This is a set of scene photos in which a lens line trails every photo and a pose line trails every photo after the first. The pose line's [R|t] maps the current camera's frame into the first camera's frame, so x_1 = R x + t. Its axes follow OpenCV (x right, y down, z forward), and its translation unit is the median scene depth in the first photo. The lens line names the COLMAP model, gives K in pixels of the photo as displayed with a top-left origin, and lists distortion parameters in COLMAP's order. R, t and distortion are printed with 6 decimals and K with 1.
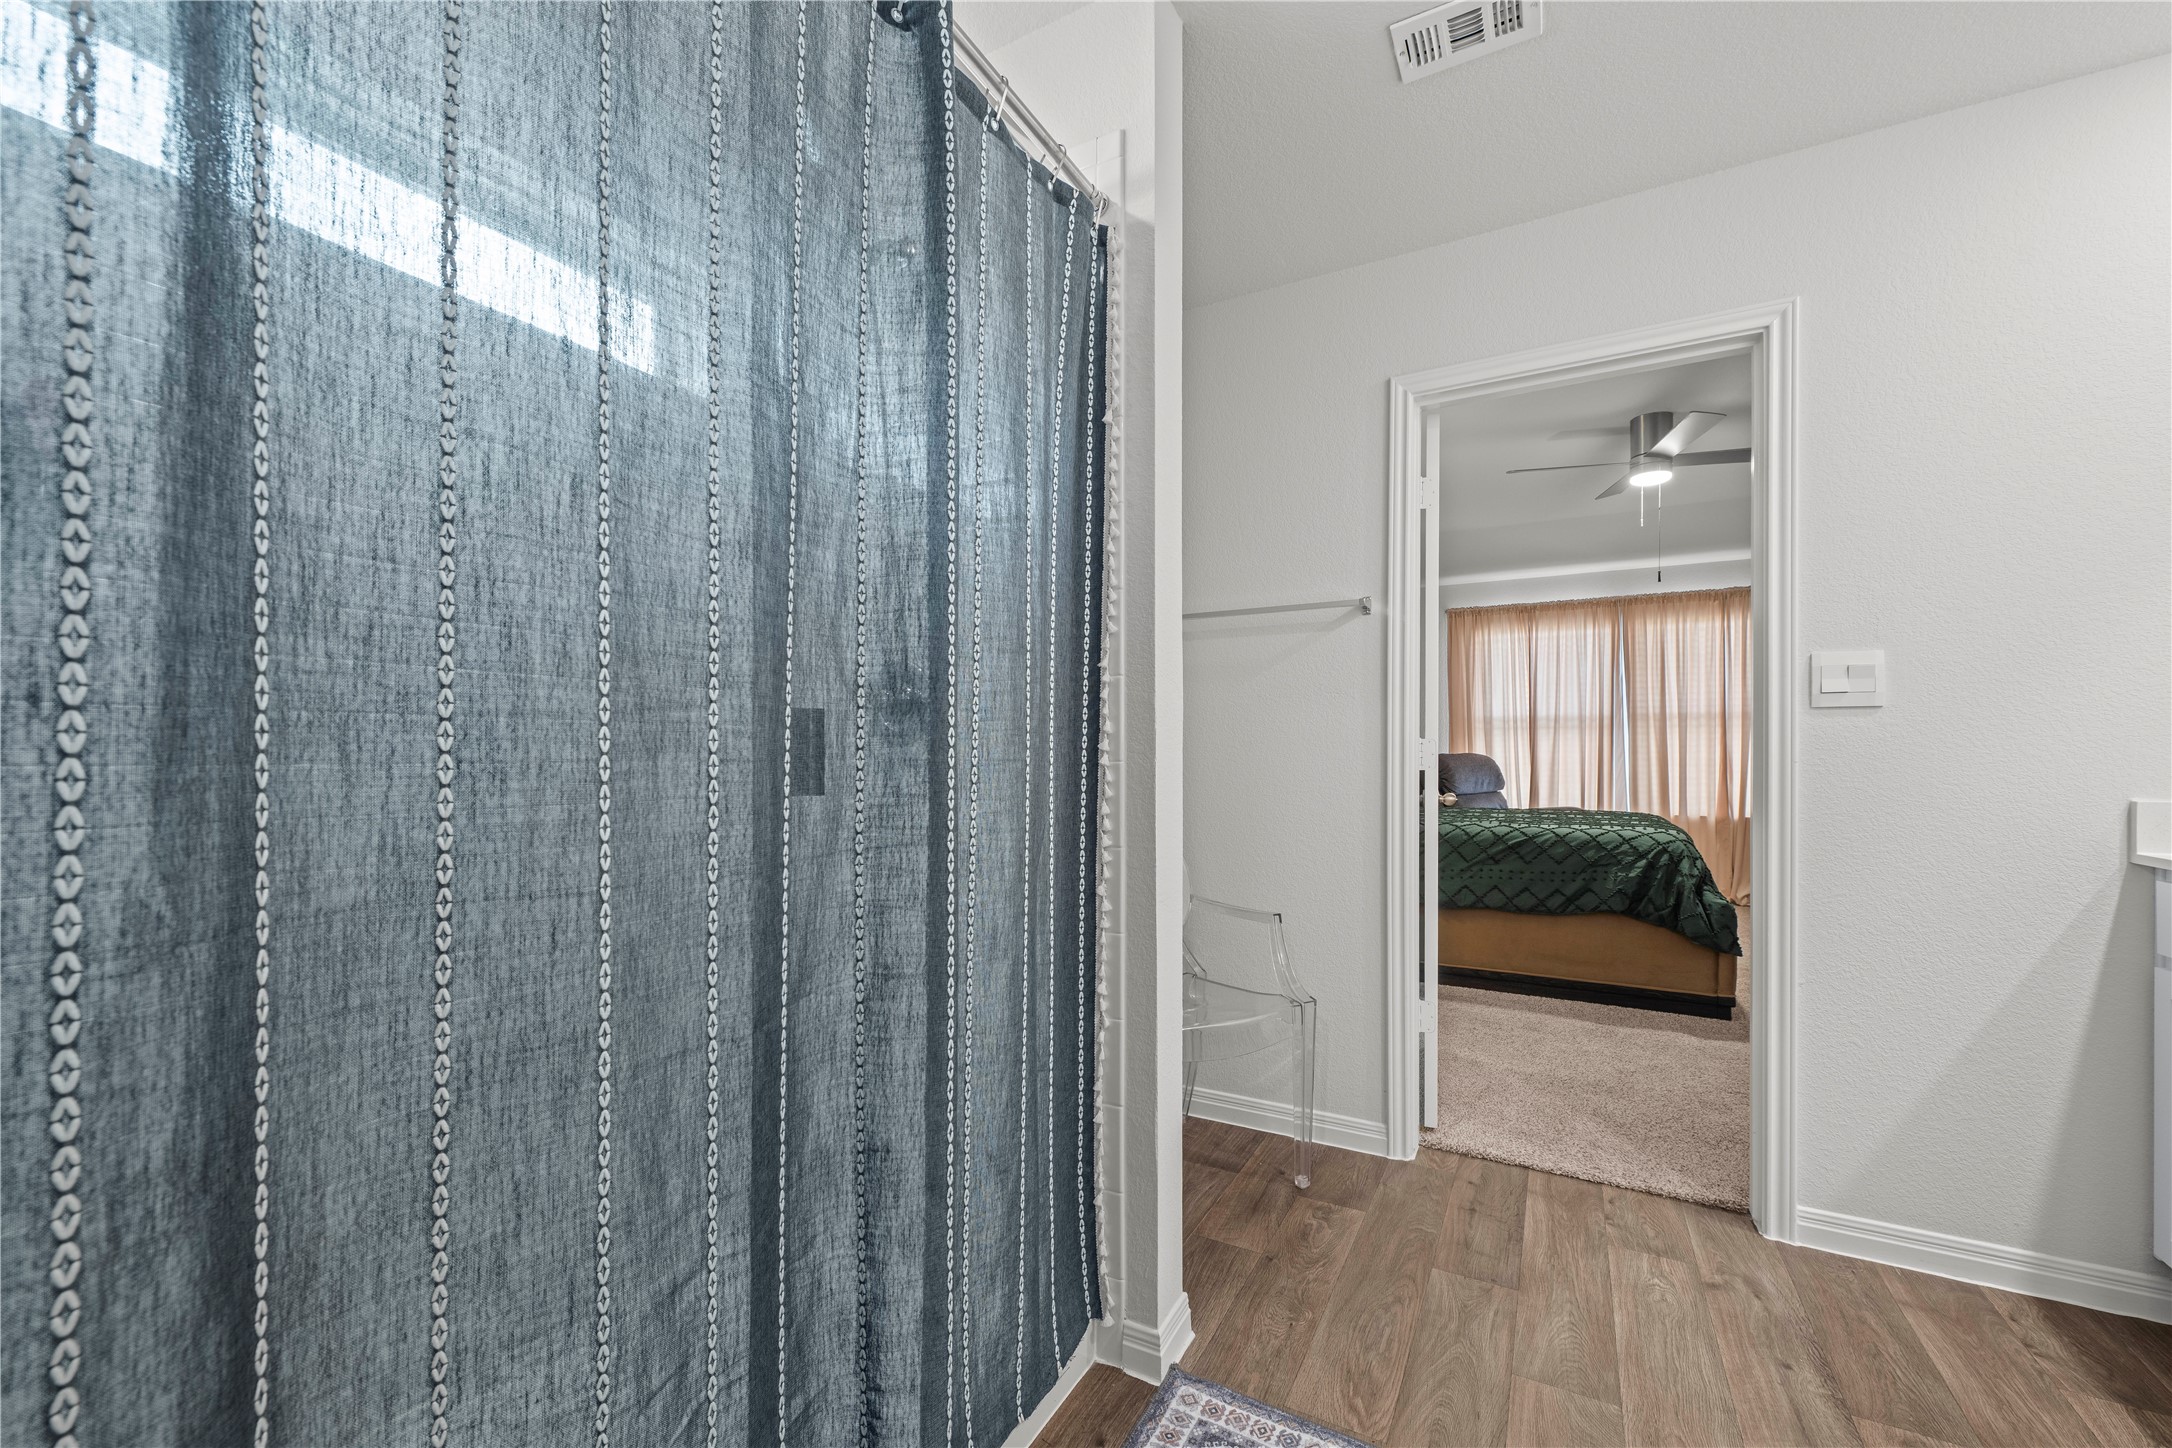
lens RADIAL K [[857.0, 0, 1105.5], [0, 857.0, 756.7], [0, 0, 1]] dist [0.002264, -0.001225]
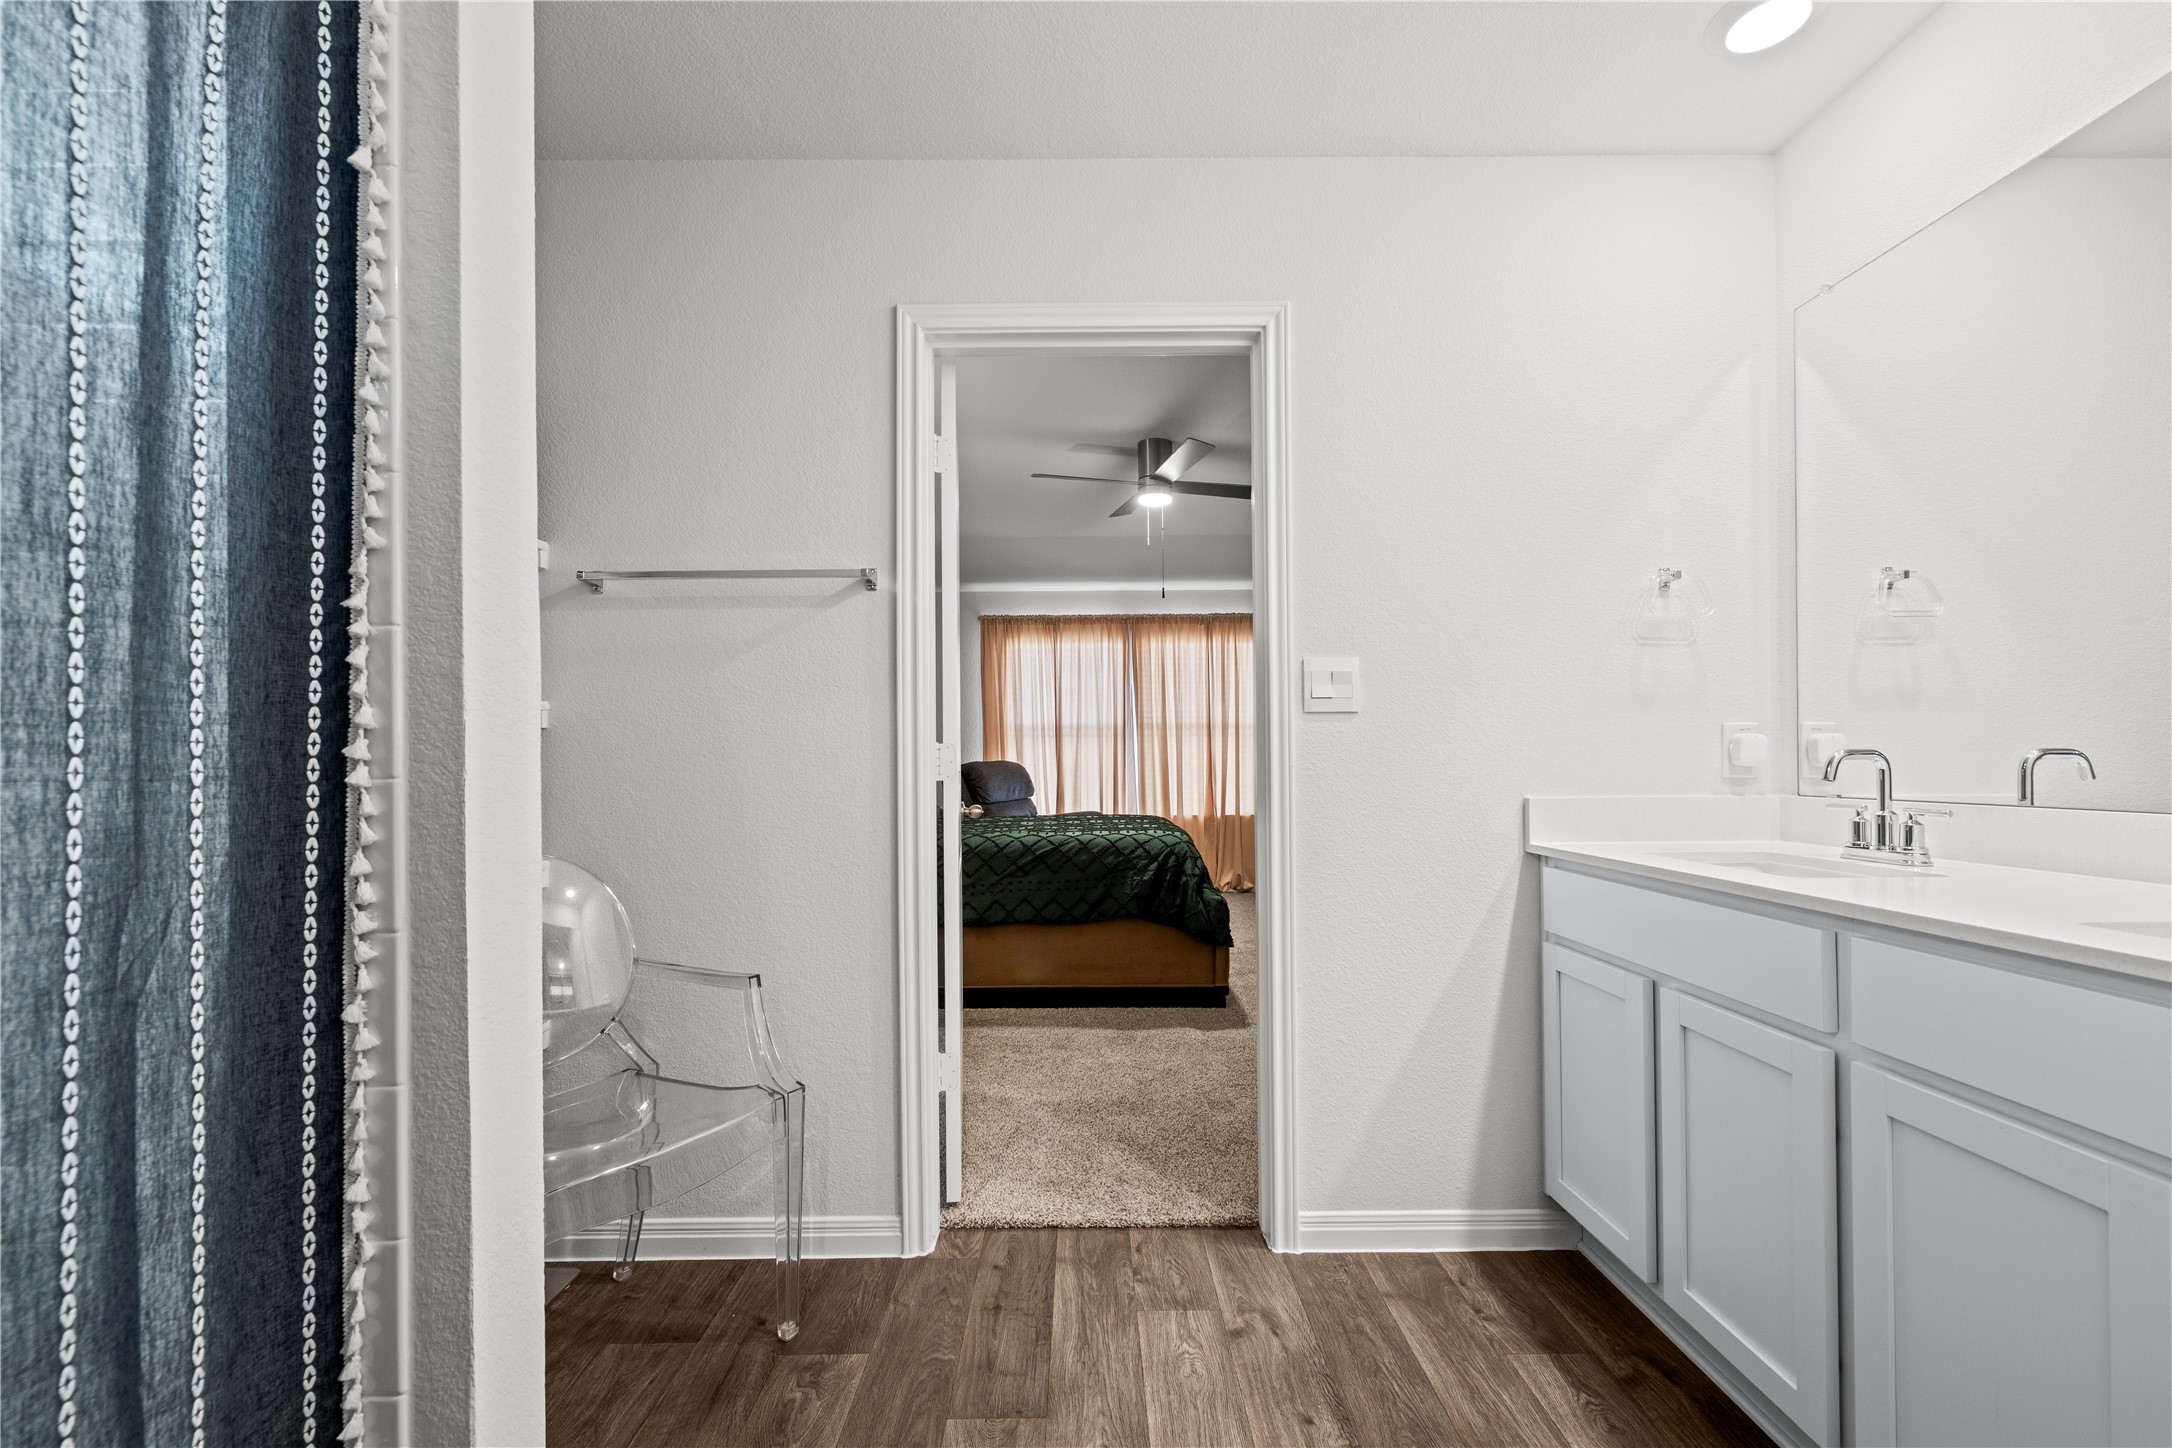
lens RADIAL K [[857.0, 0, 1086.9], [0, 857.0, 773.3], [0, 0, 1]] dist [0.002264, -0.001225]
pose [[0.880252, -0.014312, 0.474290, 0.121607], [0.010183, 0.999885, 0.011273, 0.000282], [-0.474397, -0.005093, 0.880296, 0.236626]]
